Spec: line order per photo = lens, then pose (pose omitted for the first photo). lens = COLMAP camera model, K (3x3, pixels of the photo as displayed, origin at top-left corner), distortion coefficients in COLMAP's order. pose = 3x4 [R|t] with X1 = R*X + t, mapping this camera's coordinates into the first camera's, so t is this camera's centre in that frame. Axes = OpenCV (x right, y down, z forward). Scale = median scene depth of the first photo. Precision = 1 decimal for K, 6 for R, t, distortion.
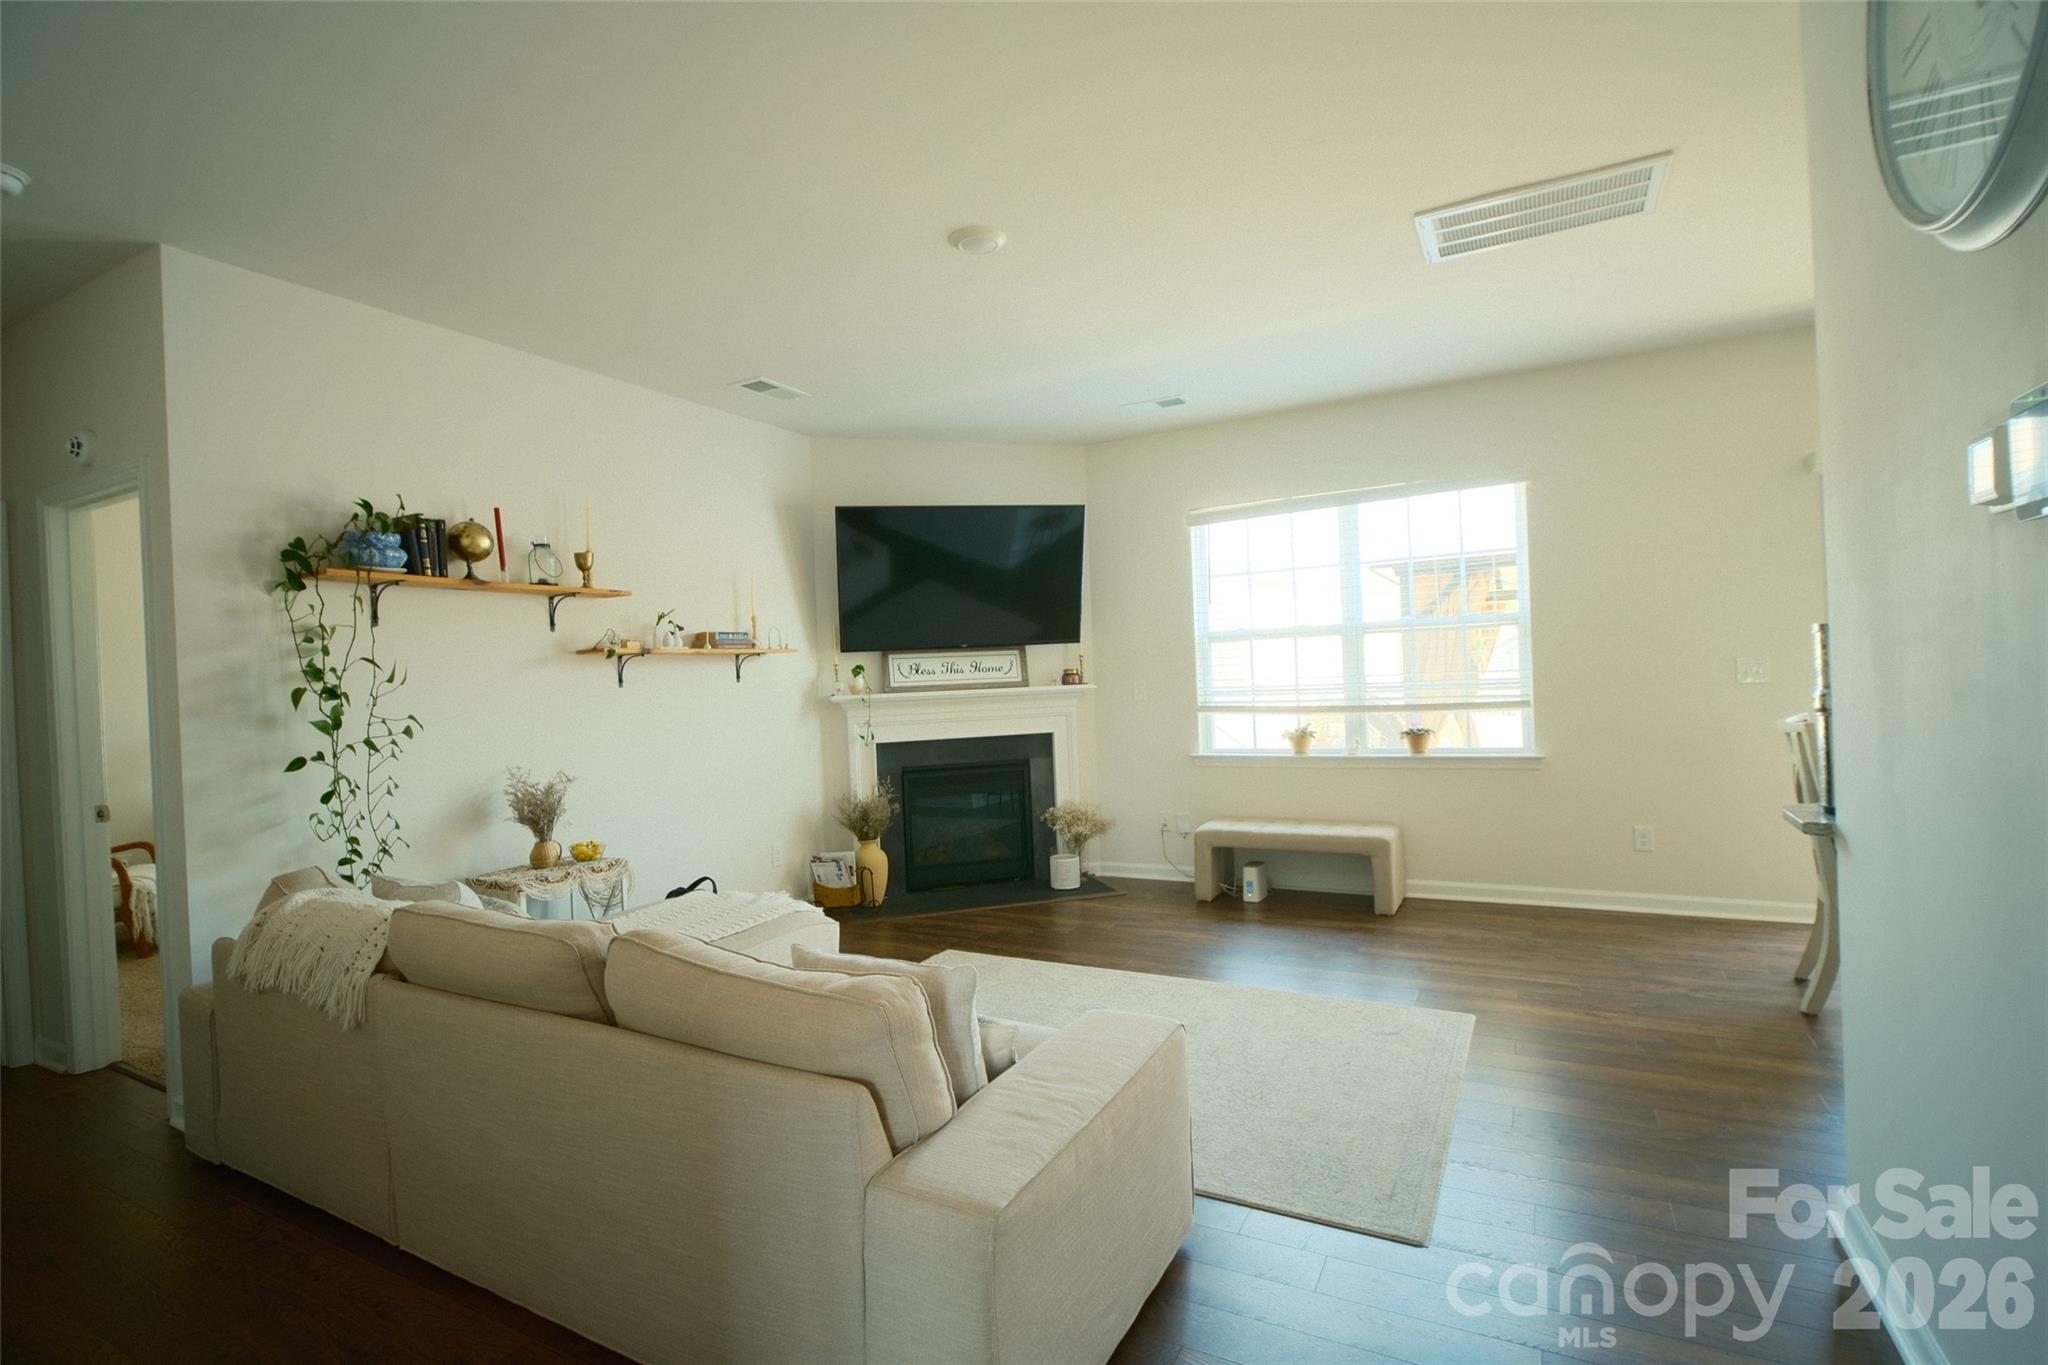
lens RADIAL K [[945.5, 0, 1031.7], [0, 945.5, 681.6], [0, 0, 1]] dist [0.005450, -0.006225]
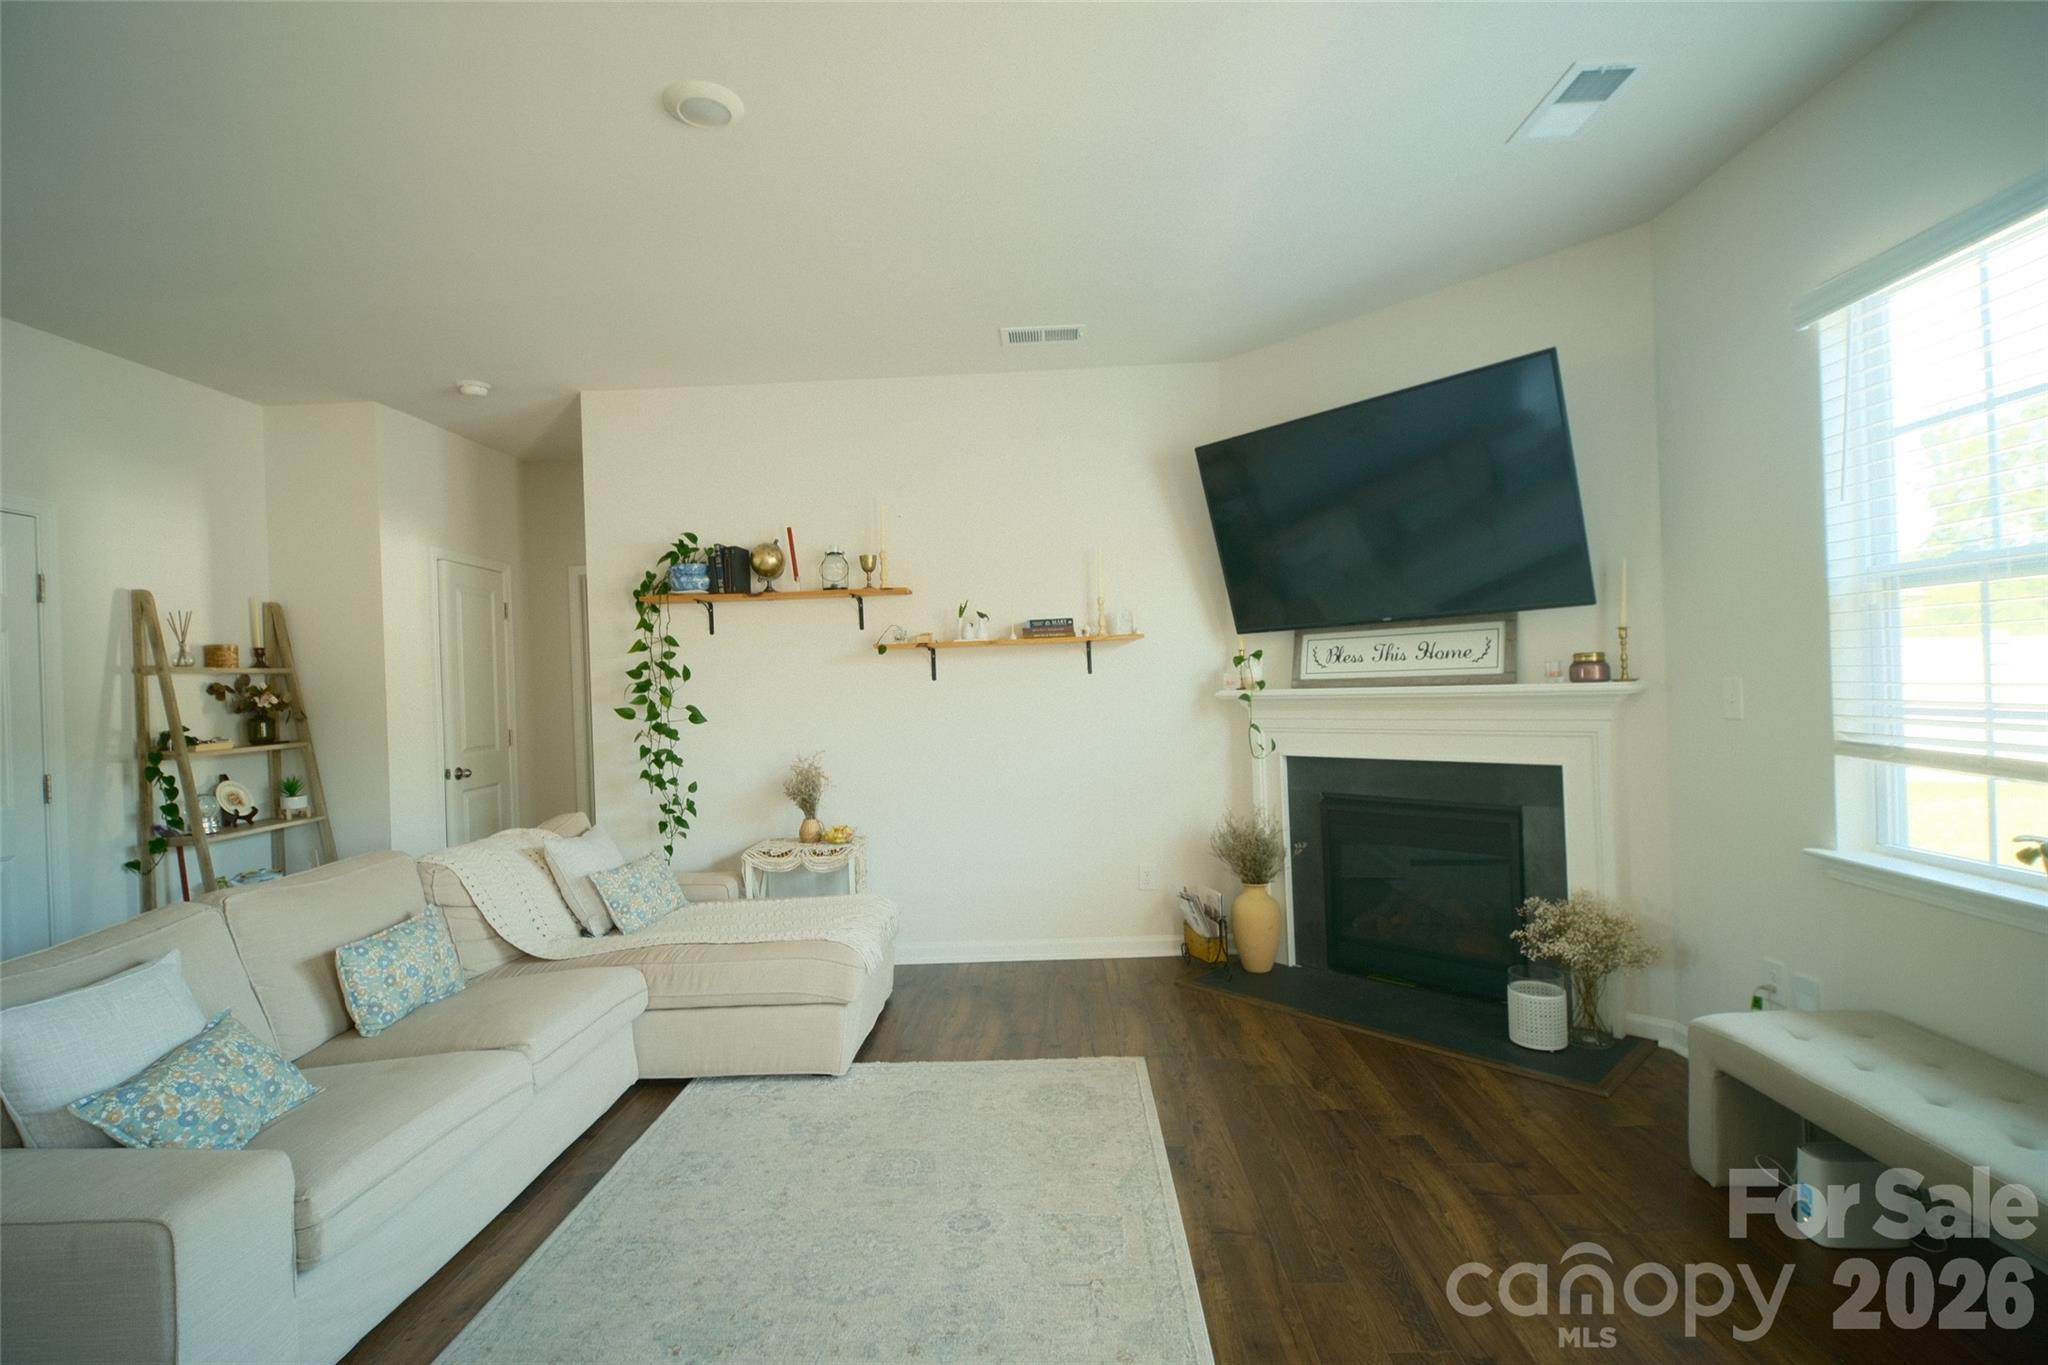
lens RADIAL K [[945.5, 0, 1024.7], [0, 945.5, 684.7], [0, 0, 1]] dist [0.005450, -0.006225]
pose [[0.442971, 0.029224, -0.896060, 0.401118], [0.012943, 0.999156, 0.038984, -0.021254], [0.896443, -0.028867, 0.442219, 0.486771]]
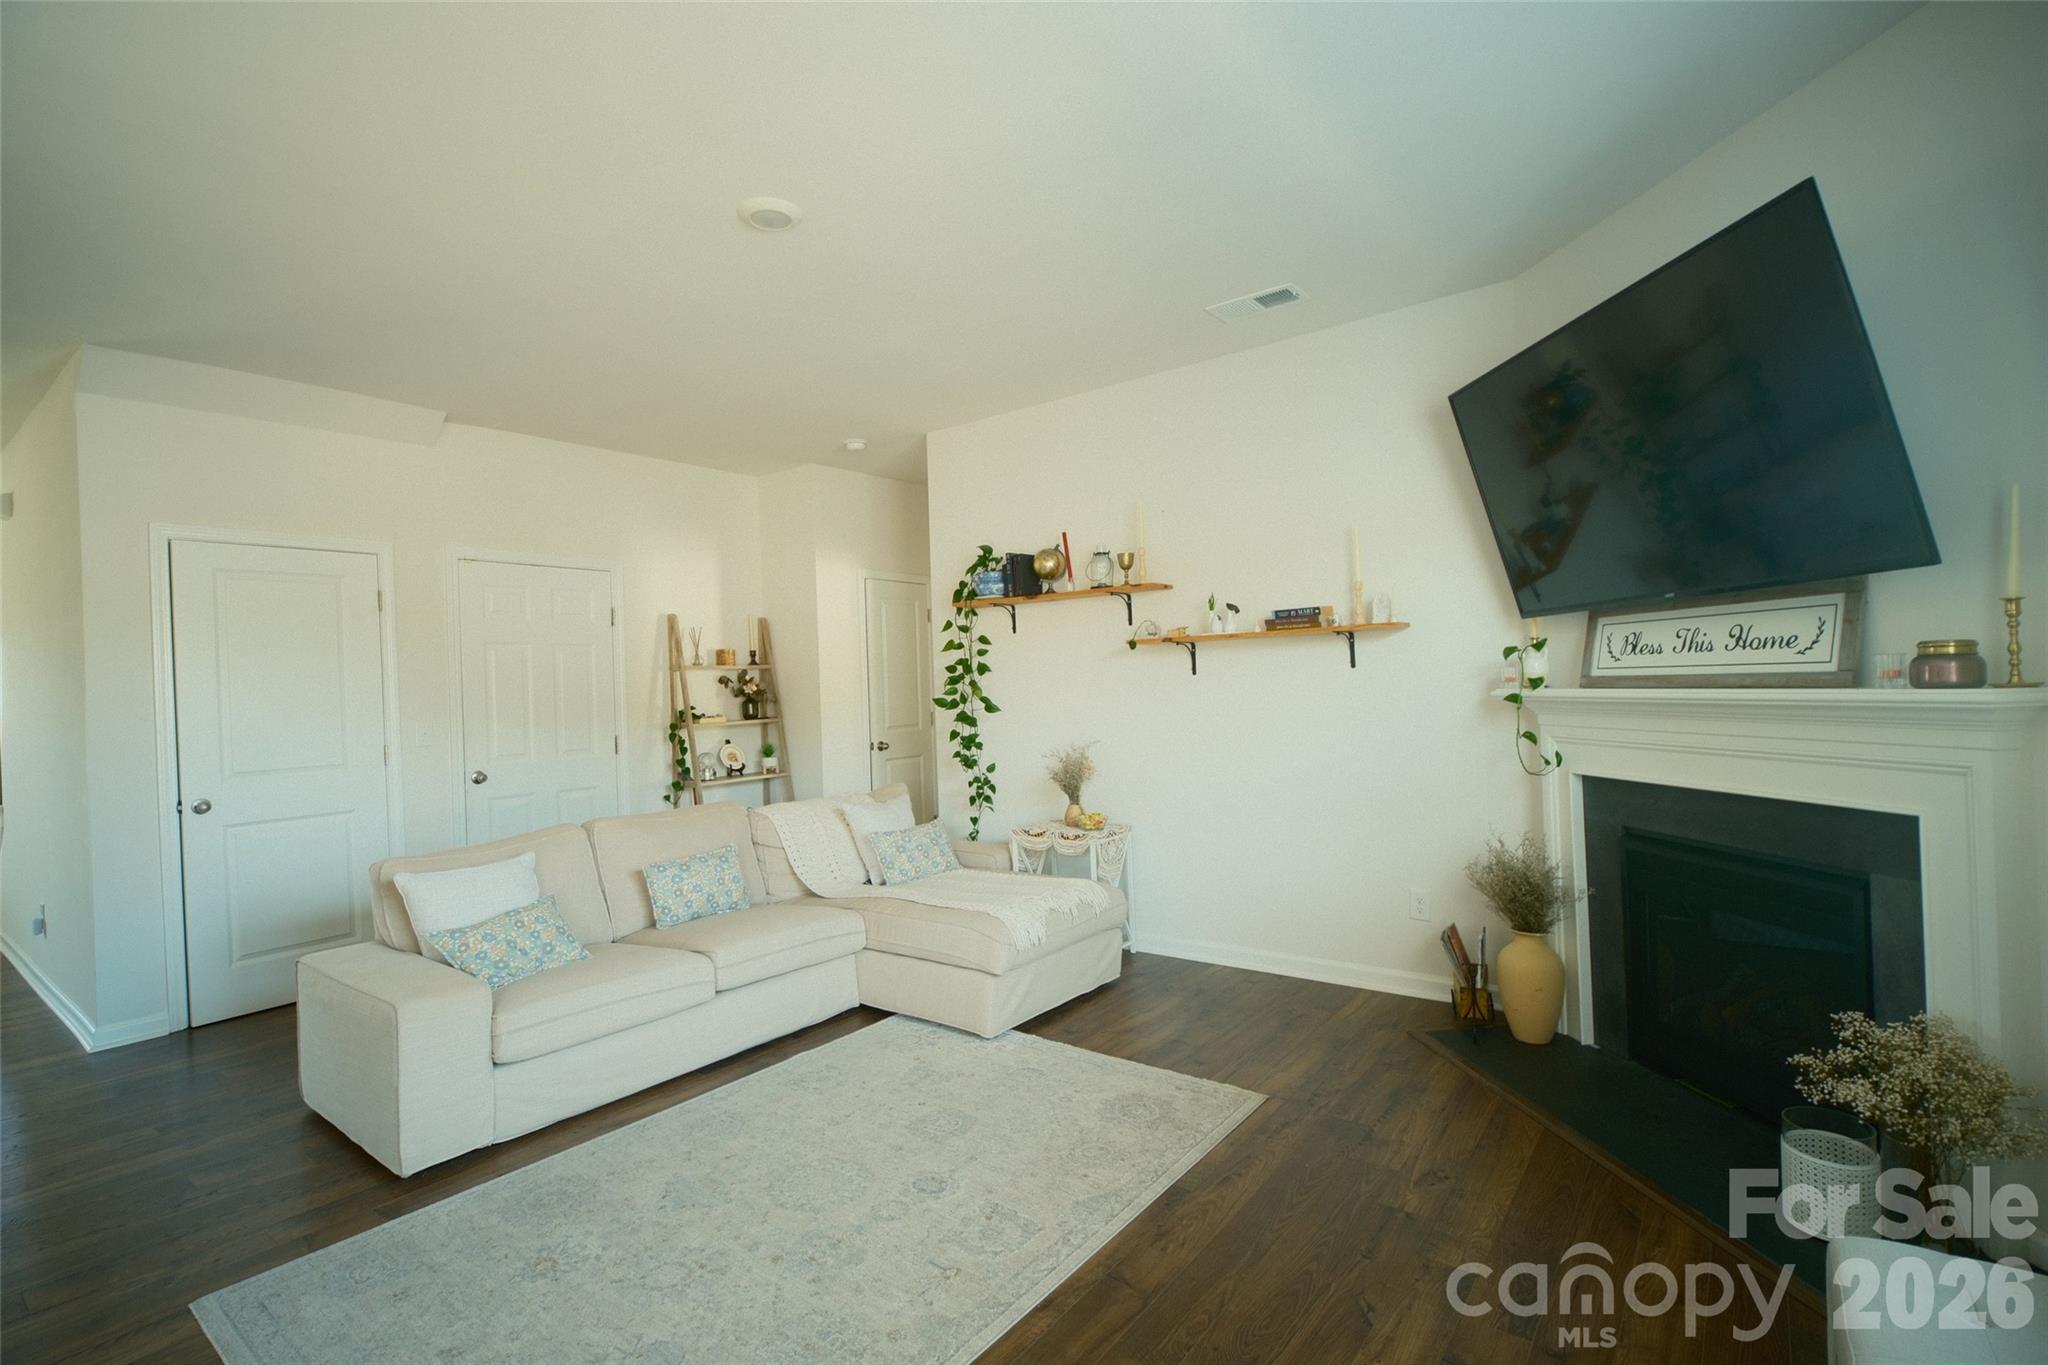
lens RADIAL K [[945.5, 0, 1027.4], [0, 945.5, 682.2], [0, 0, 1]] dist [0.005450, -0.006225]
pose [[-0.165952, 0.045098, -0.985102, 0.449083], [0.036033, 0.998564, 0.039644, -0.024828], [0.985475, -0.028917, -0.167339, 0.759540]]
